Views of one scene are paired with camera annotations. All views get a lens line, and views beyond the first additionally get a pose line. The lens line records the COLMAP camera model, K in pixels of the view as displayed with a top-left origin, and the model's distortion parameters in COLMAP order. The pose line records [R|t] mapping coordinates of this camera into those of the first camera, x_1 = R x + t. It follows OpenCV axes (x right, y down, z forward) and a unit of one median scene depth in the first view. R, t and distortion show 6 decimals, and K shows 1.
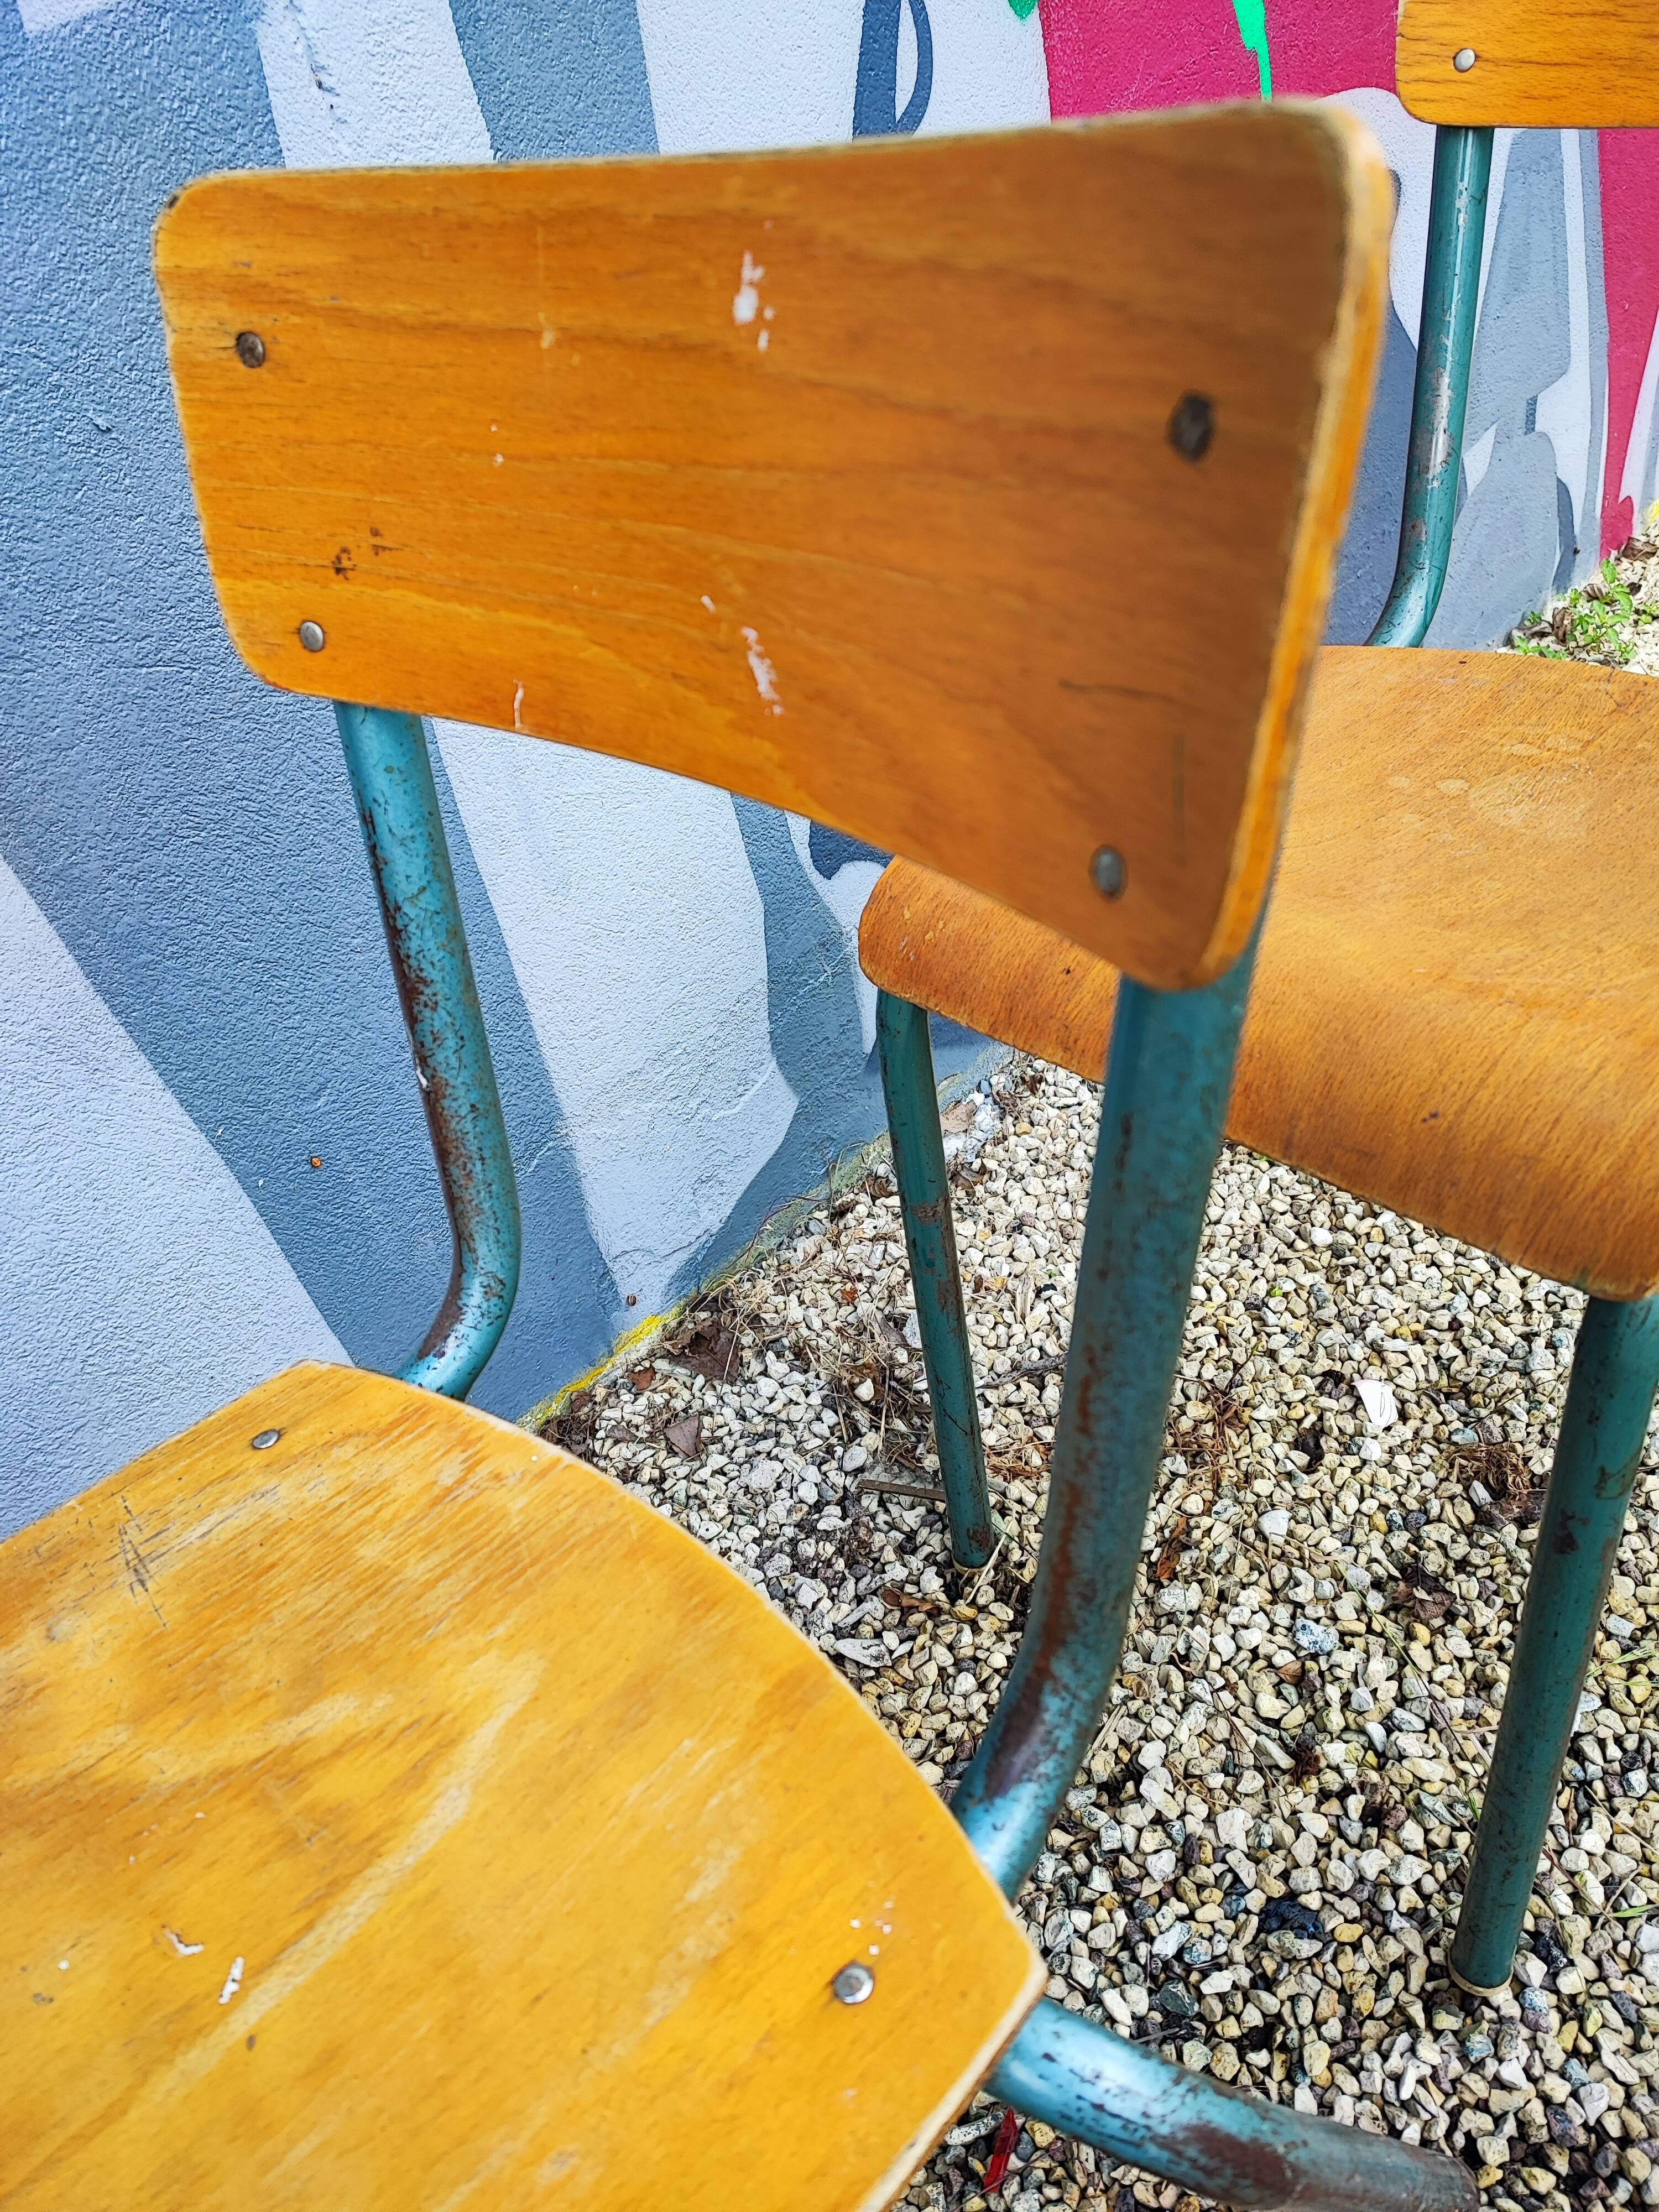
lens RADIAL K [[1593.8, 0, 837.5], [0, 1593.8, 1108.6], [0, 0, 1]] dist [0.059789, -0.068324]
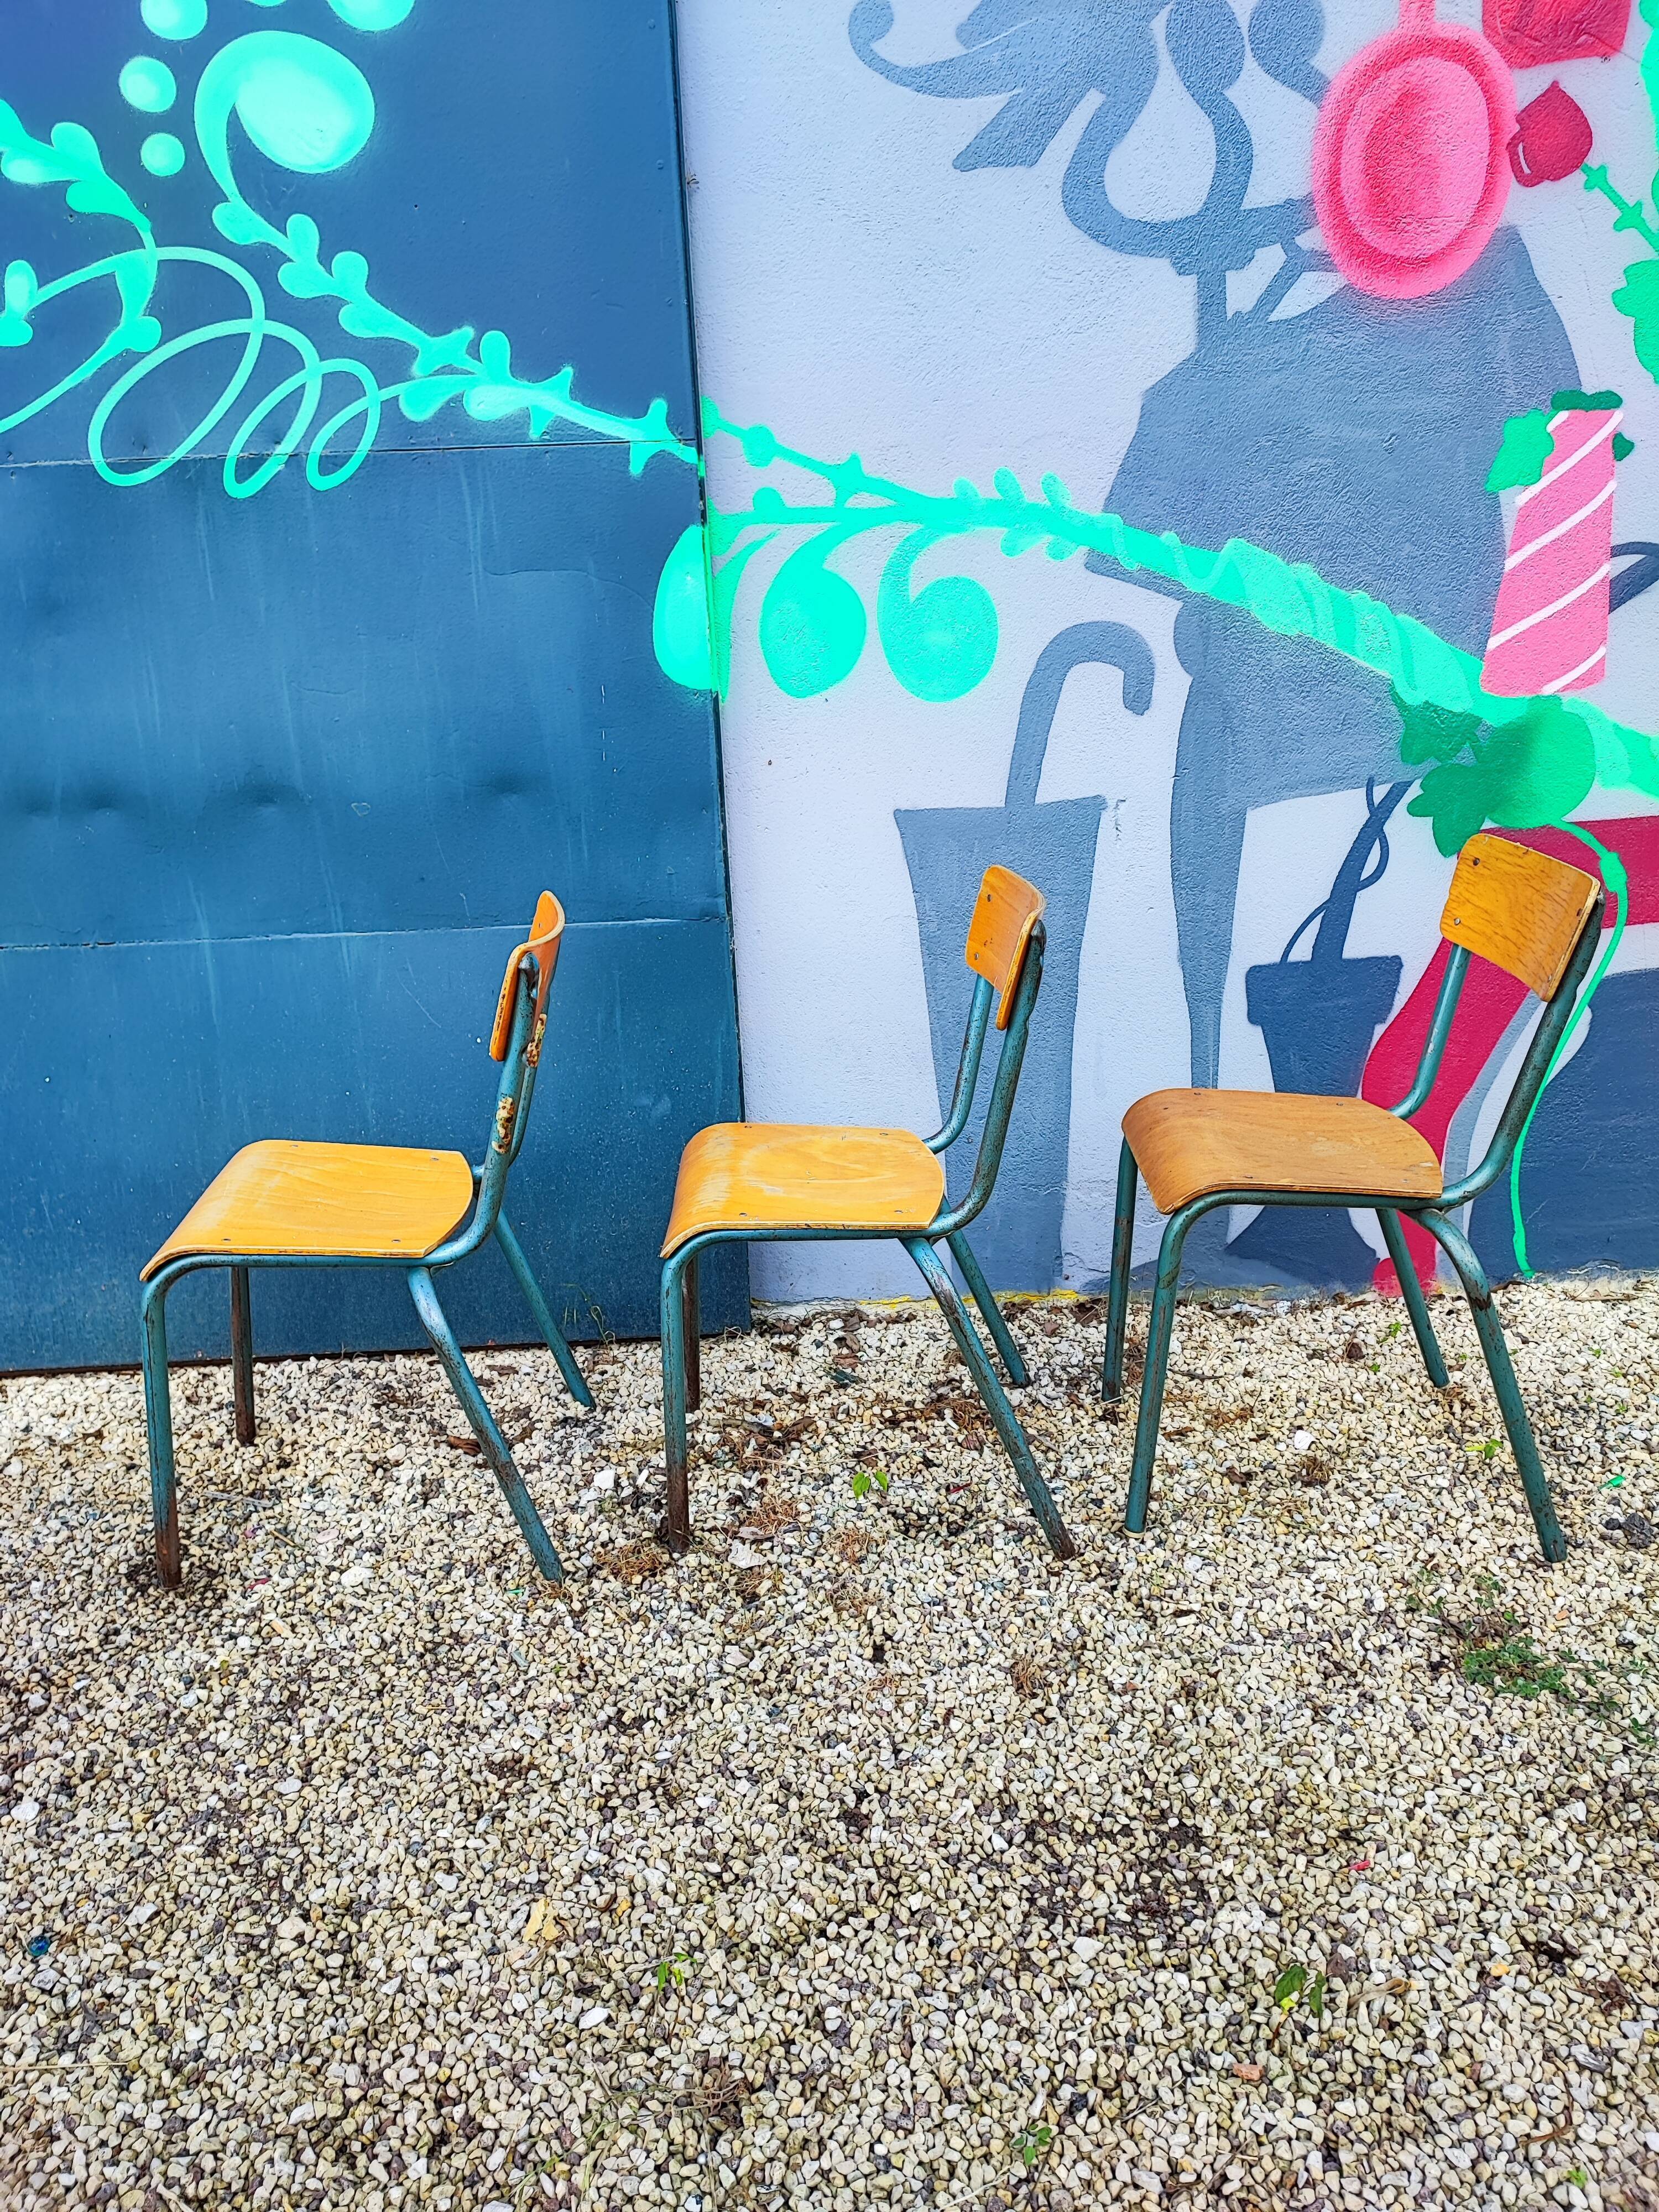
lens RADIAL K [[1597.7, 0, 836.9], [0, 1597.7, 1107.0], [0, 0, 1]] dist [0.067902, -0.074247]
pose [[0.707291, 0.353449, -0.612220, 1.091527], [-0.502915, 0.860206, -0.084396, 0.304980], [0.496806, 0.367587, 0.786170, -1.214973]]
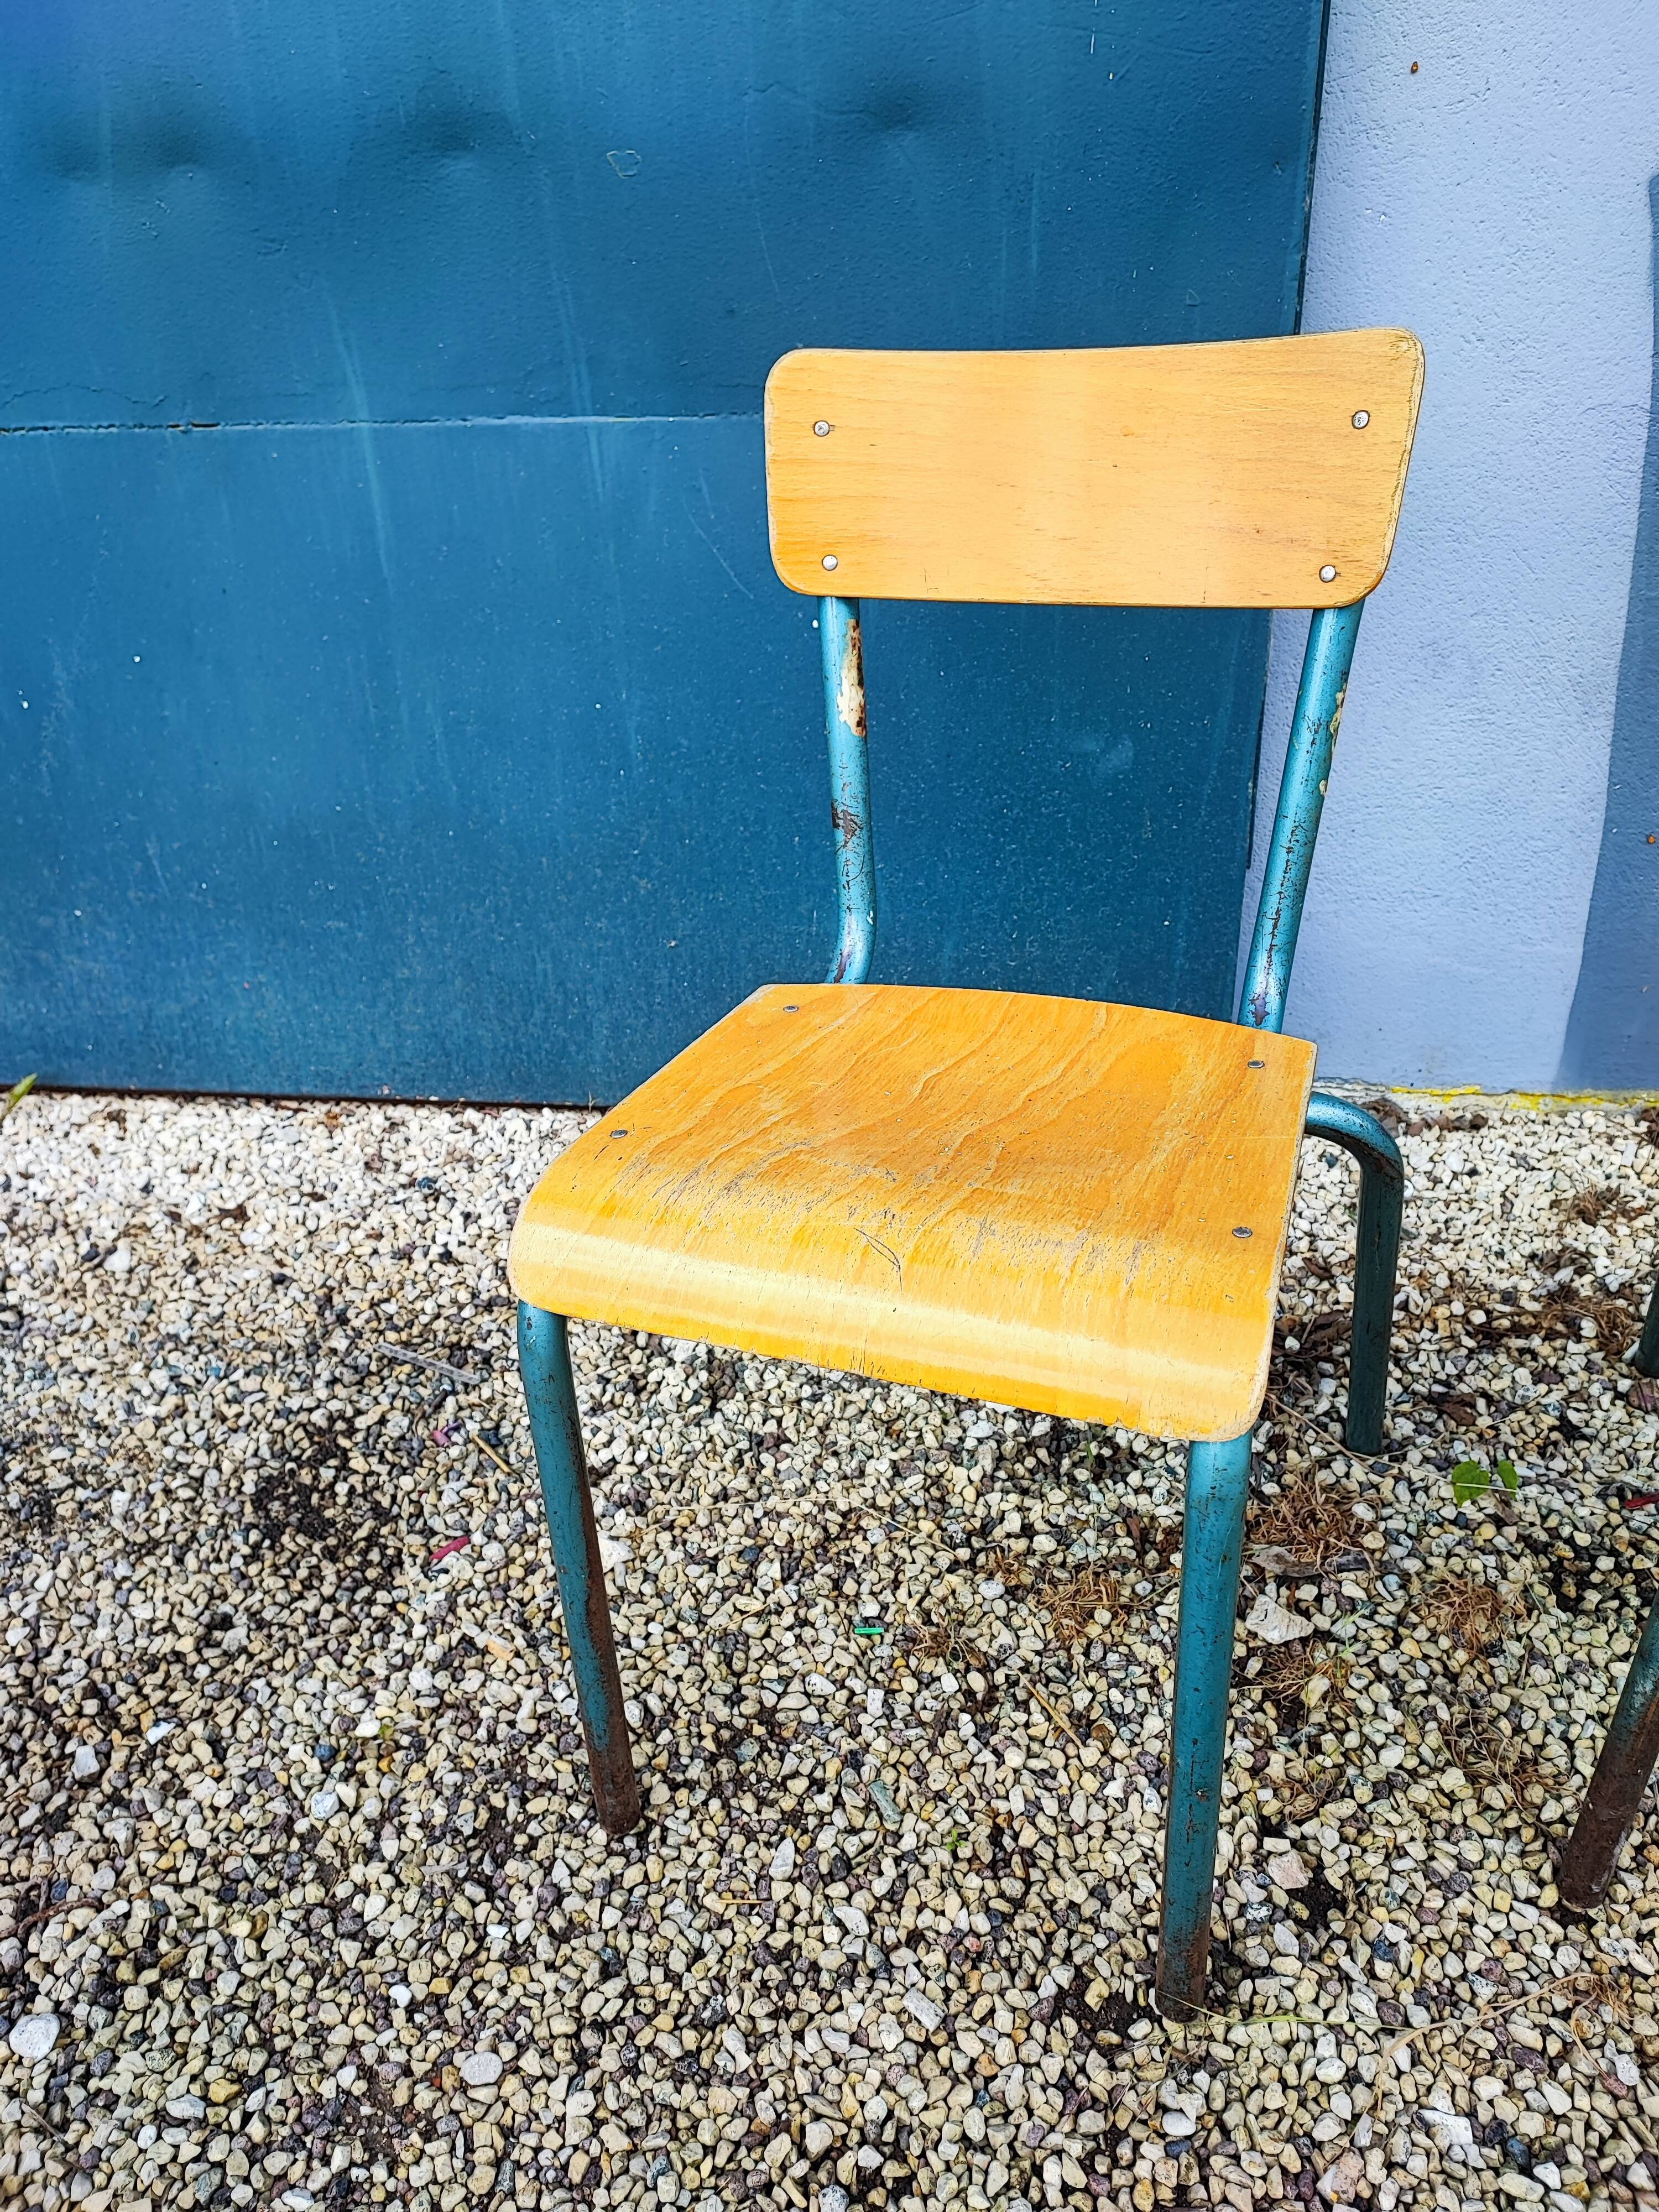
lens RADIAL K [[1602.3, 0, 838.8], [0, 1602.3, 1108.7], [0, 0, 1]] dist [0.050600, -0.063439]
pose [[0.585203, 0.554155, -0.591988, 0.275506], [-0.547544, 0.808528, 0.215588, 0.313323], [0.598108, 0.197977, 0.776577, -0.615059]]
